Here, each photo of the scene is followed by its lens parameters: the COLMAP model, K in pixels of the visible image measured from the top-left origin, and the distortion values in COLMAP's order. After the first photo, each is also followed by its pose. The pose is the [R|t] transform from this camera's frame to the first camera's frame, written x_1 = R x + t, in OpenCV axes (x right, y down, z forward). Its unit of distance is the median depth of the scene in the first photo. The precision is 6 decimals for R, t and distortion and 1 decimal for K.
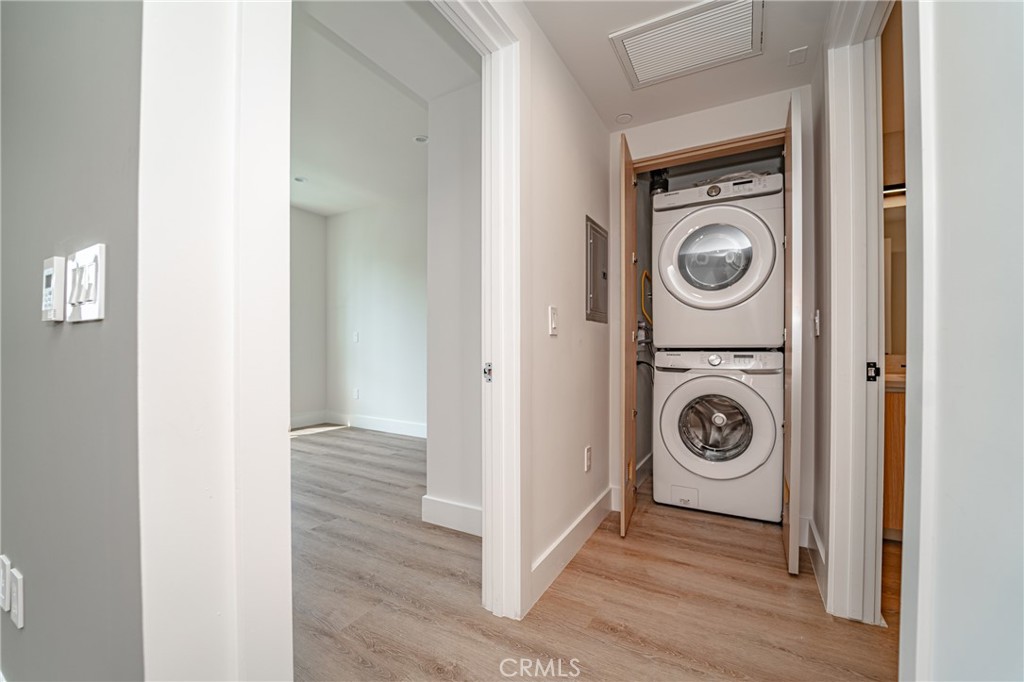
lens RADIAL K [[416.6, 0, 512.0], [0, 416.6, 341.0], [0, 0, 1]] dist [-0.022772, -0.000033]
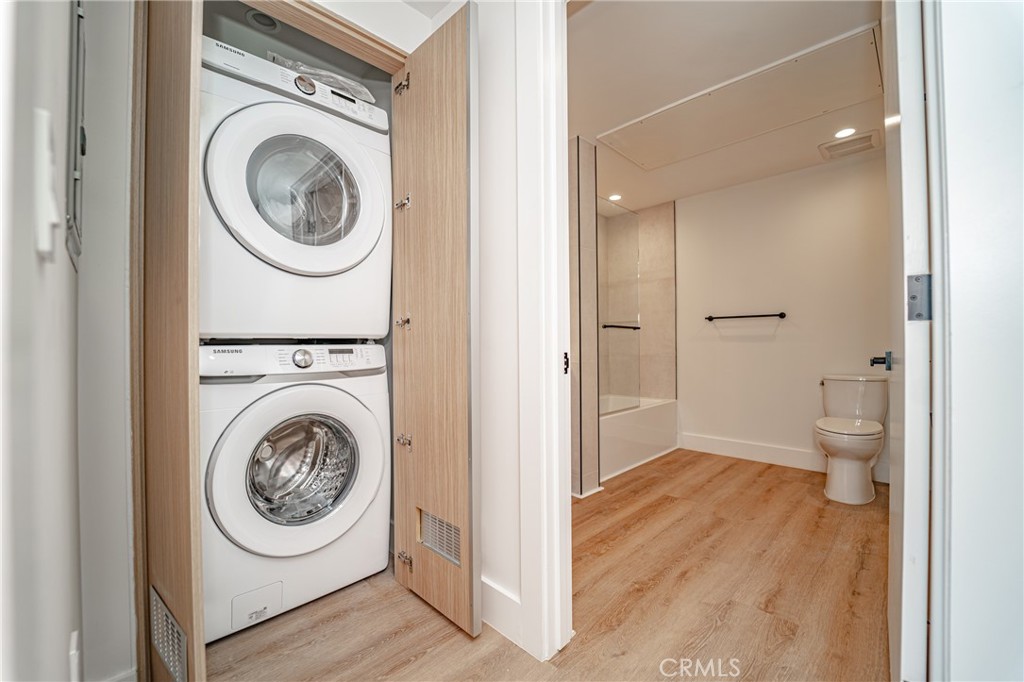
lens RADIAL K [[416.6, 0, 512.0], [0, 416.6, 341.0], [0, 0, 1]] dist [-0.022772, -0.000033]
pose [[0.268351, 0.000965, 0.963321, -0.021845], [-0.009378, 0.999955, 0.001610, 0.016561], [-0.963276, -0.009466, 0.268348, 0.546475]]
